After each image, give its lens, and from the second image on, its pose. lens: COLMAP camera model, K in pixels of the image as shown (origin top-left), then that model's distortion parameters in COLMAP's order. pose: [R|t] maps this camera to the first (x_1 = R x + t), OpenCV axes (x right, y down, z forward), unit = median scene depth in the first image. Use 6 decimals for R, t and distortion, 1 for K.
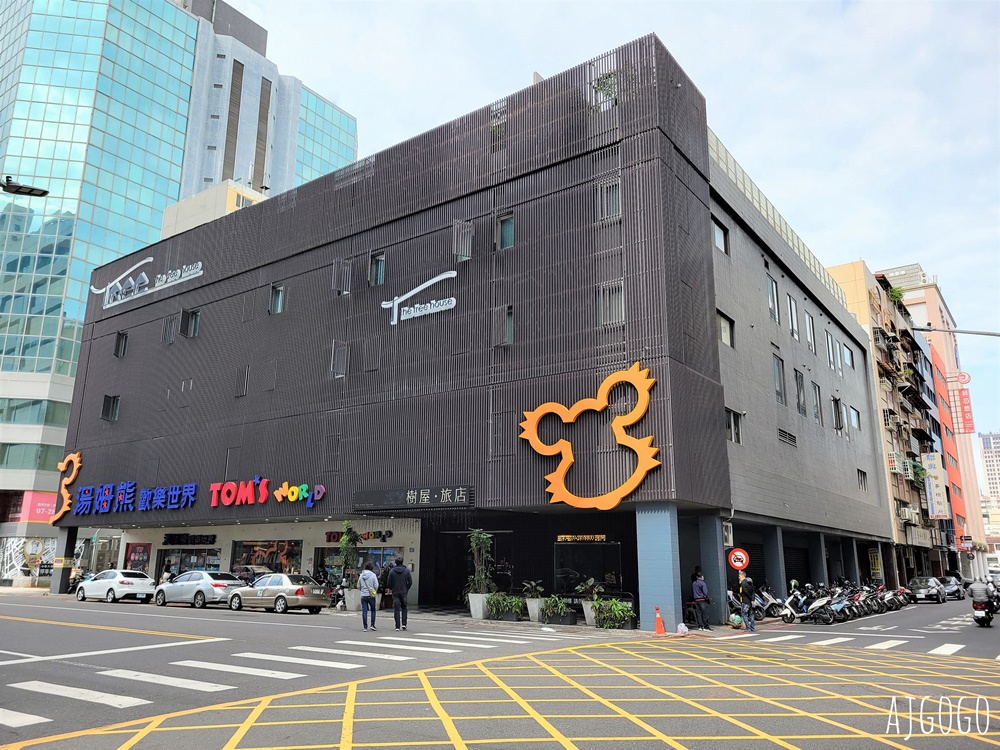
lens RADIAL K [[745.7, 0, 500.0], [0, 745.7, 375.0], [0, 0, 1]] dist [0.056002, 0.003375]
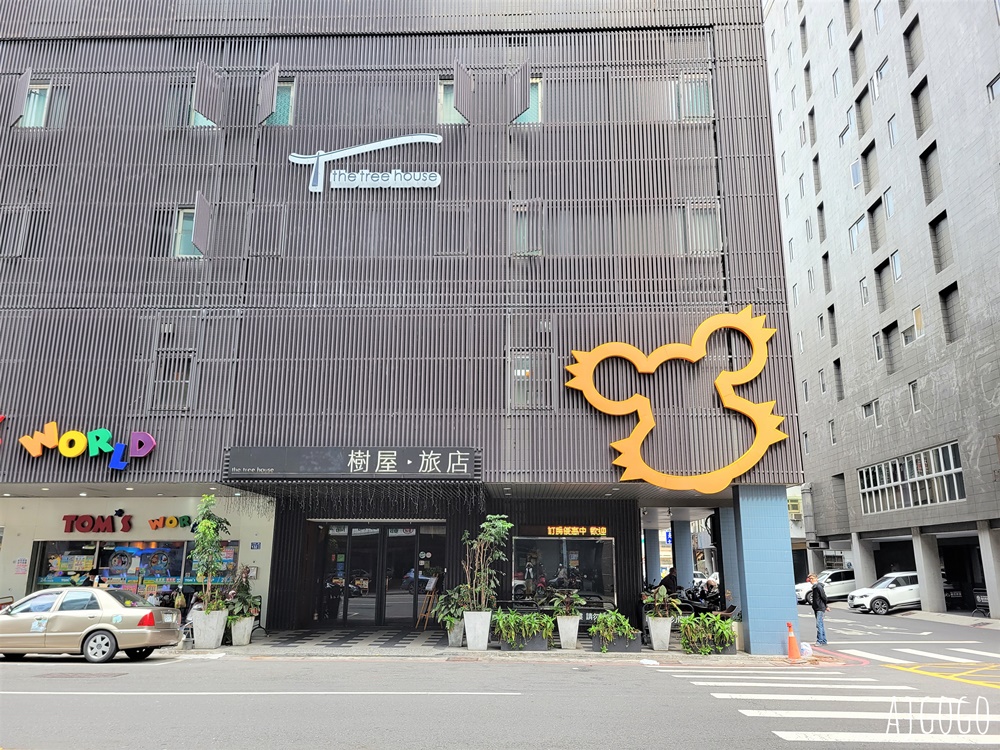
lens RADIAL K [[749.1, 0, 500.0], [0, 749.1, 375.0], [0, 0, 1]] dist [0.038151, -0.001076]
pose [[0.829911, 0.130952, 0.542309, -0.400442], [-0.132520, 0.990512, -0.036382, 0.105703], [-0.541928, -0.041673, 0.839391, 0.437516]]
